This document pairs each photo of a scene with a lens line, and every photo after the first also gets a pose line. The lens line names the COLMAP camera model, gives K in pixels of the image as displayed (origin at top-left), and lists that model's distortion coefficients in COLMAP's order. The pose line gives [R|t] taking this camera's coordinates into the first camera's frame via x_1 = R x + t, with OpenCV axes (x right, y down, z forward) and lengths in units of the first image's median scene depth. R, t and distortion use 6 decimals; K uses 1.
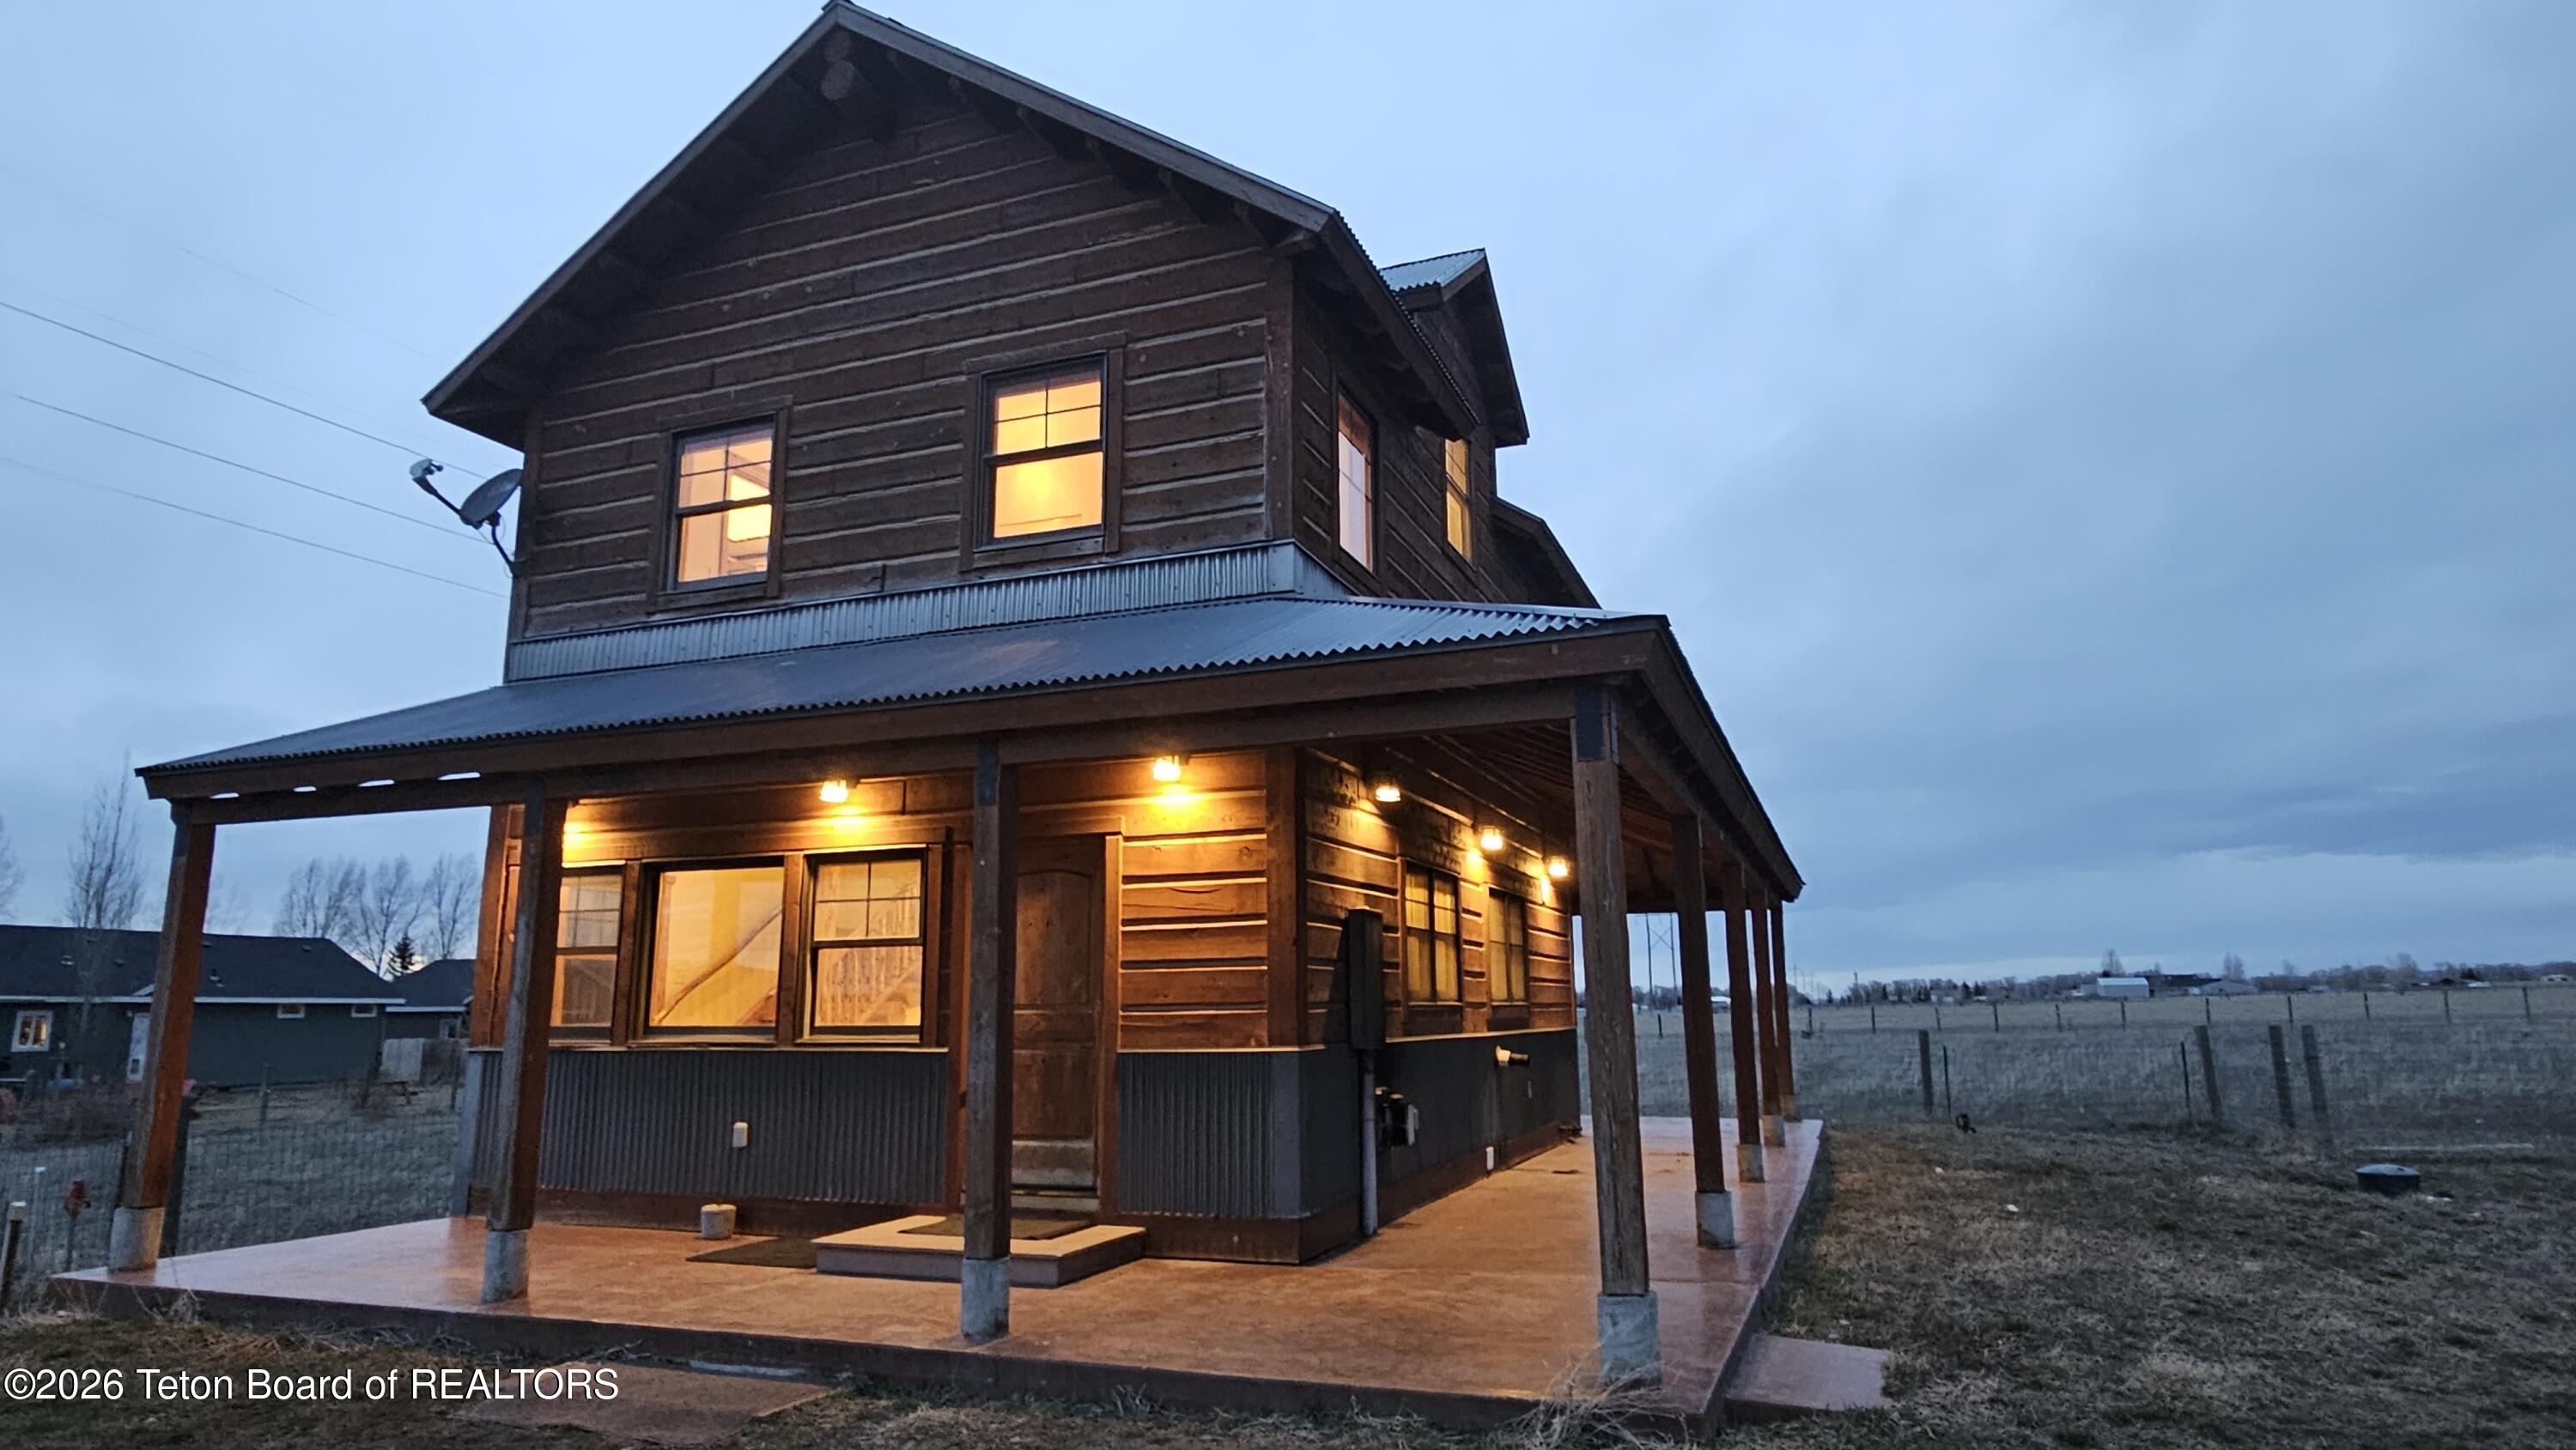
lens RADIAL K [[1575.5, 0, 1286.4], [0, 1575.5, 719.4], [0, 0, 1]] dist [-0.001065, -0.000356]
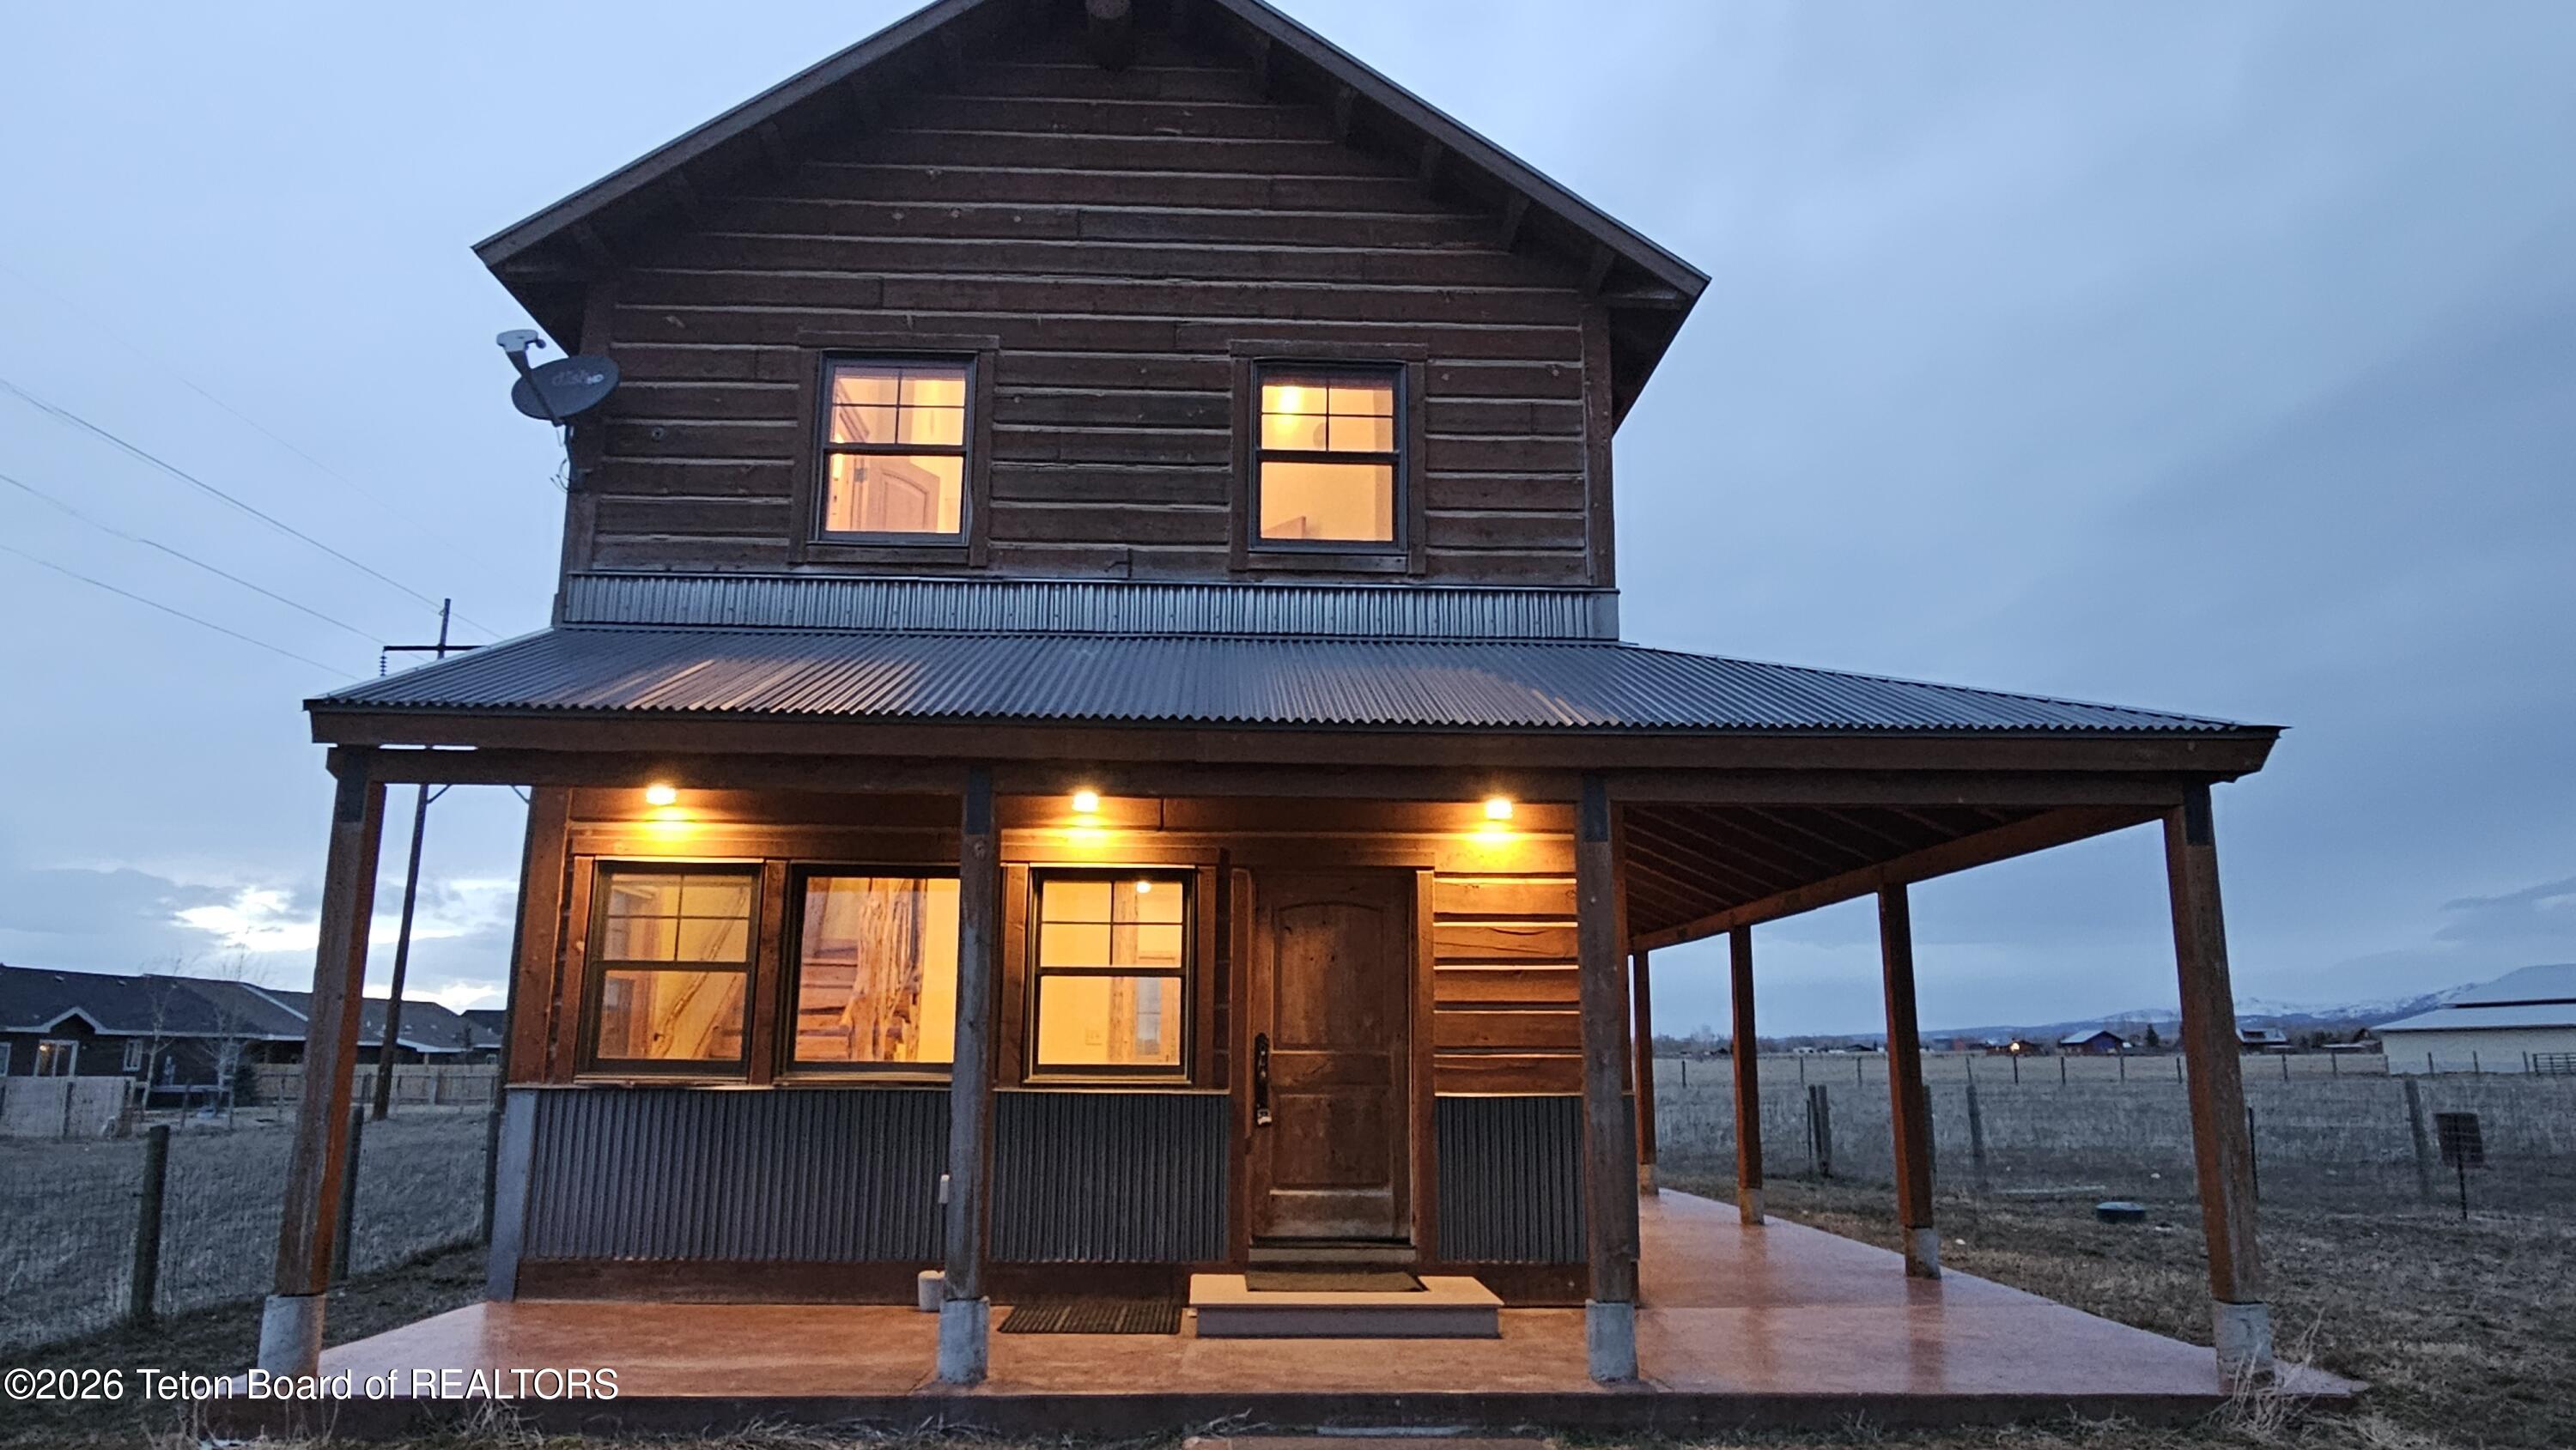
lens RADIAL K [[1735.1, 0, 1288.0], [0, 1735.1, 725.0], [0, 0, 1]] dist [-0.001923, -0.000280]
pose [[0.910262, 0.095191, 0.402940, -0.574480], [-0.091076, 0.995410, -0.029410, 0.022595], [-0.403890, -0.009927, 0.914754, 0.062519]]
